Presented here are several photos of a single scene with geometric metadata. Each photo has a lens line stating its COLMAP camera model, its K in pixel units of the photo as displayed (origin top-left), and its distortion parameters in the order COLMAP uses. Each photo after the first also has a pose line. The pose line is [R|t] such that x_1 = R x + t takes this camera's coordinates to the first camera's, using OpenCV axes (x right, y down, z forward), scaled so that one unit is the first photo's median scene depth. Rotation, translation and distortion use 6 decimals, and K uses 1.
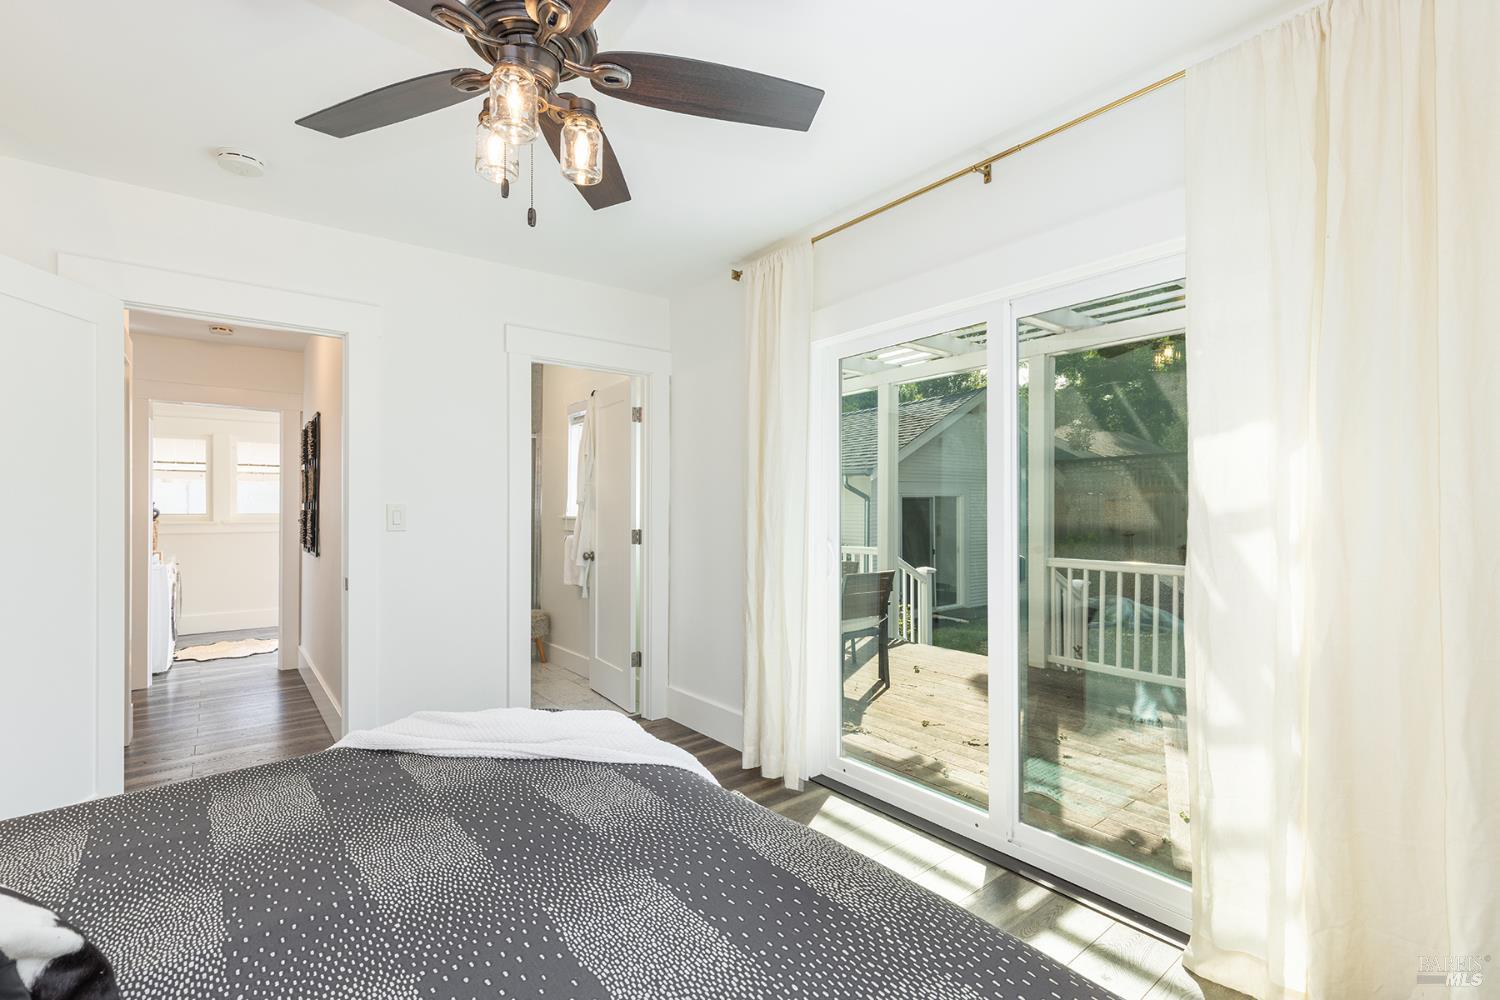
lens RADIAL K [[673.7, 0, 754.8], [0, 673.7, 506.4], [0, 0, 1]] dist [0.019396, -0.004633]
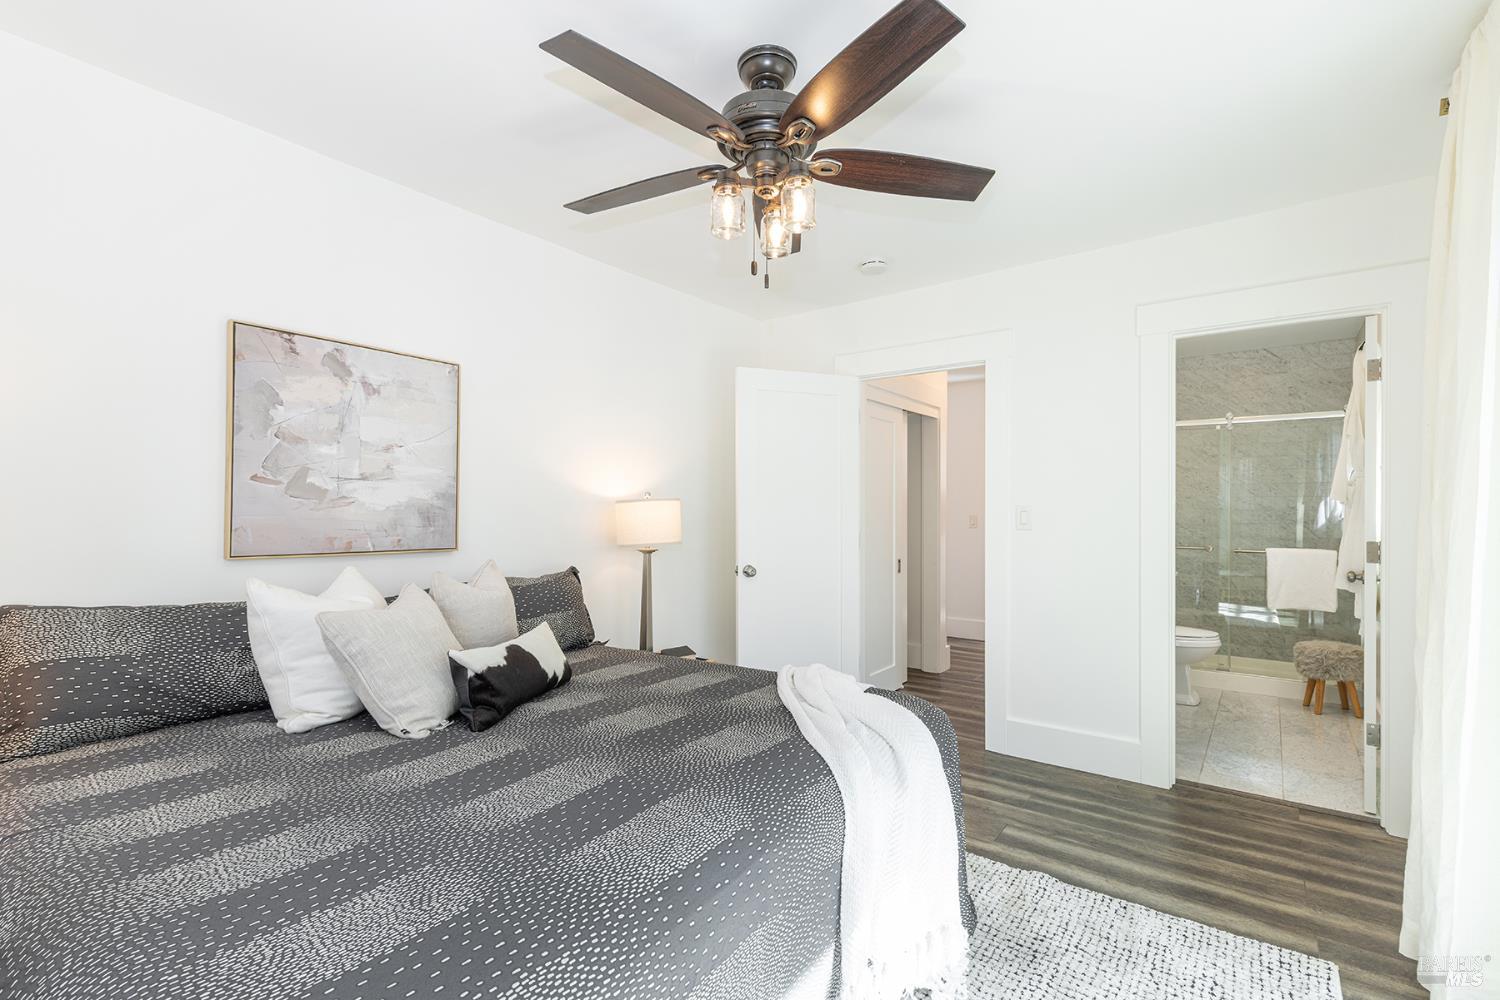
lens RADIAL K [[673.7, 0, 754.8], [0, 673.7, 506.4], [0, 0, 1]] dist [0.019396, -0.004633]
pose [[0.247648, -0.002673, -0.968846, 1.115185], [0.001183, 0.999996, -0.002457, -0.000899], [0.968849, -0.000537, 0.247651, 0.832065]]
